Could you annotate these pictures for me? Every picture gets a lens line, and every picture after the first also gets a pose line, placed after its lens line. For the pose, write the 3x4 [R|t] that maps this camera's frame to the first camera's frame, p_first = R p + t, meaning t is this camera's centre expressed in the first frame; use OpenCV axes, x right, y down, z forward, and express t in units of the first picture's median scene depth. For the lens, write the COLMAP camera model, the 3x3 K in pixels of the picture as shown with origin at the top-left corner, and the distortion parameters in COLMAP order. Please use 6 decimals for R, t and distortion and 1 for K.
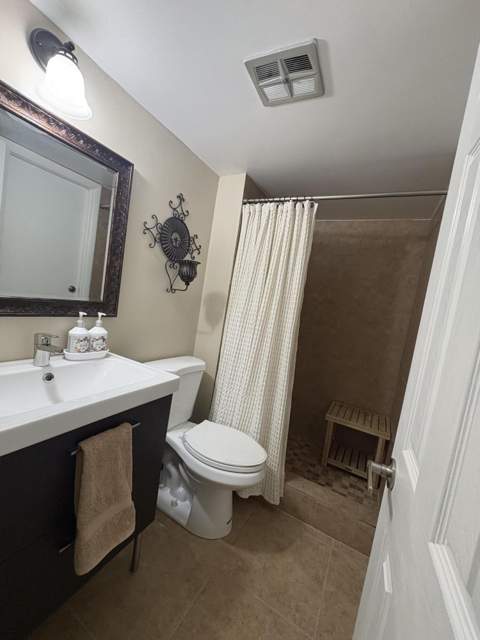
lens RADIAL K [[255.0, 0, 240.9], [0, 255.0, 319.6], [0, 0, 1]] dist [0.000897, -0.000619]
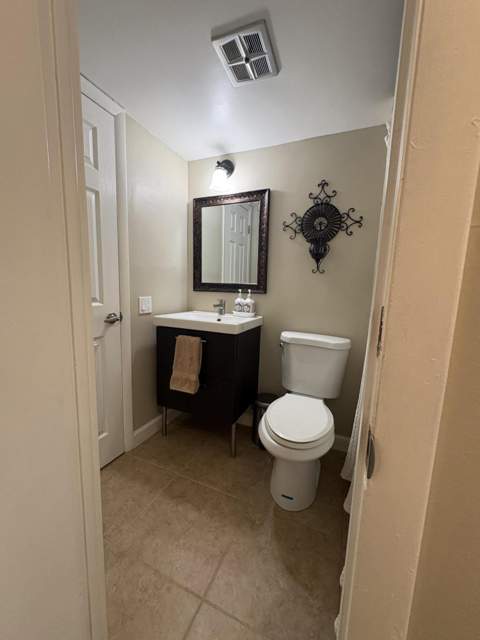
lens RADIAL K [[255.0, 0, 239.7], [0, 255.0, 318.2], [0, 0, 1]] dist [0.000897, -0.000619]
pose [[0.087074, -0.015588, -0.996080, 0.982398], [-0.097061, 0.994988, -0.024056, 0.183181], [0.991462, 0.098775, 0.085124, 0.748364]]
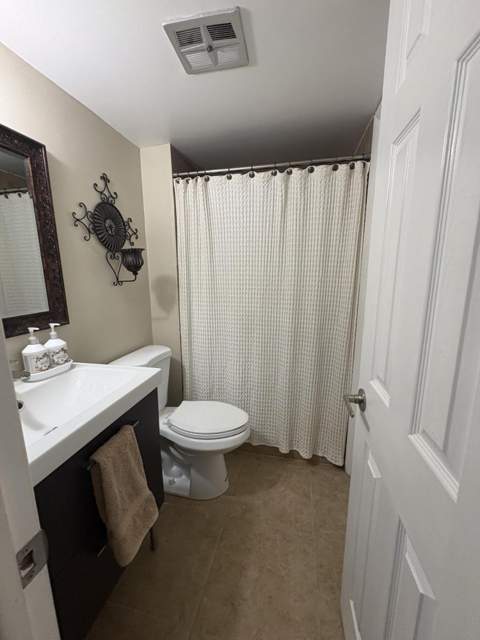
lens RADIAL K [[255.0, 0, 241.0], [0, 255.0, 319.9], [0, 0, 1]] dist [0.000897, -0.000619]
pose [[0.952061, -0.205769, 0.226361, -0.104793], [0.176261, 0.973776, 0.143848, -0.047286], [-0.250024, -0.097054, 0.963363, -0.037212]]
